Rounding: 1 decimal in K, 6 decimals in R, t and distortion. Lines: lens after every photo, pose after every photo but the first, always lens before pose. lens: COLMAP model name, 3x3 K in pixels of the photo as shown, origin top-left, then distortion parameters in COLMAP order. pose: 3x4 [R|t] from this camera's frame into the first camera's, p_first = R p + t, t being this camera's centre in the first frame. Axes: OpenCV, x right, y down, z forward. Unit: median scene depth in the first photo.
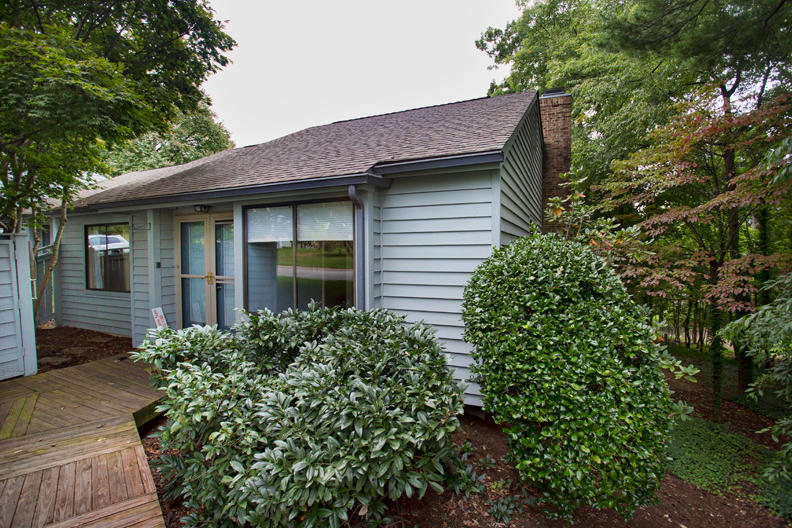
lens RADIAL K [[381.3, 0, 394.4], [0, 381.3, 265.4], [0, 0, 1]] dist [-0.059396, 0.020785]
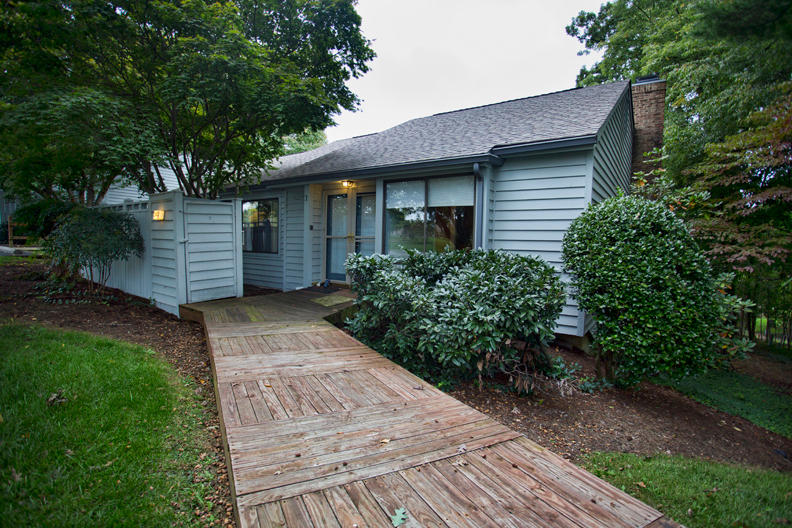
lens RADIAL K [[381.3, 0, 394.3], [0, 381.3, 263.7], [0, 0, 1]] dist [-0.059396, 0.020785]
pose [[0.981311, 0.037763, -0.188687, -0.108067], [-0.034018, 0.999155, 0.023048, 0.103931], [0.189398, -0.016199, 0.981767, -0.314286]]
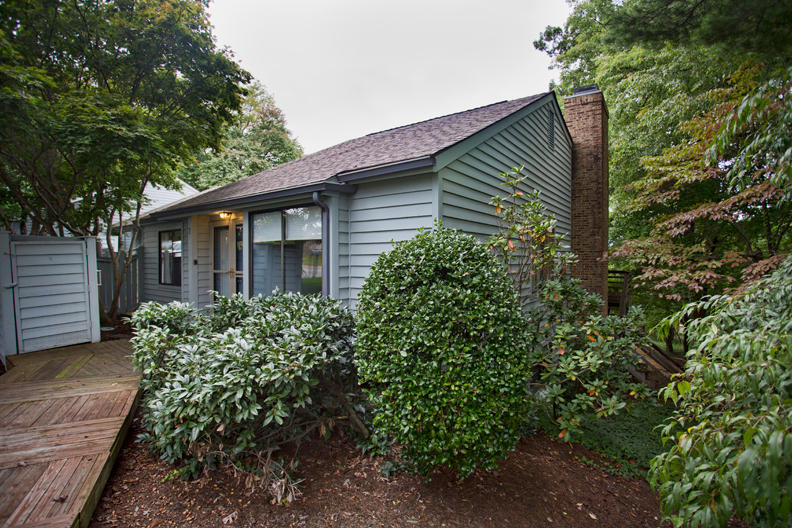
lens RADIAL K [[381.3, 0, 393.9], [0, 381.3, 263.8], [0, 0, 1]] dist [-0.059396, 0.020785]
pose [[0.978633, 0.005742, -0.205534, 0.310284], [-0.010348, 0.999719, -0.021346, 0.030266], [0.205353, 0.023016, 0.978417, -0.085638]]
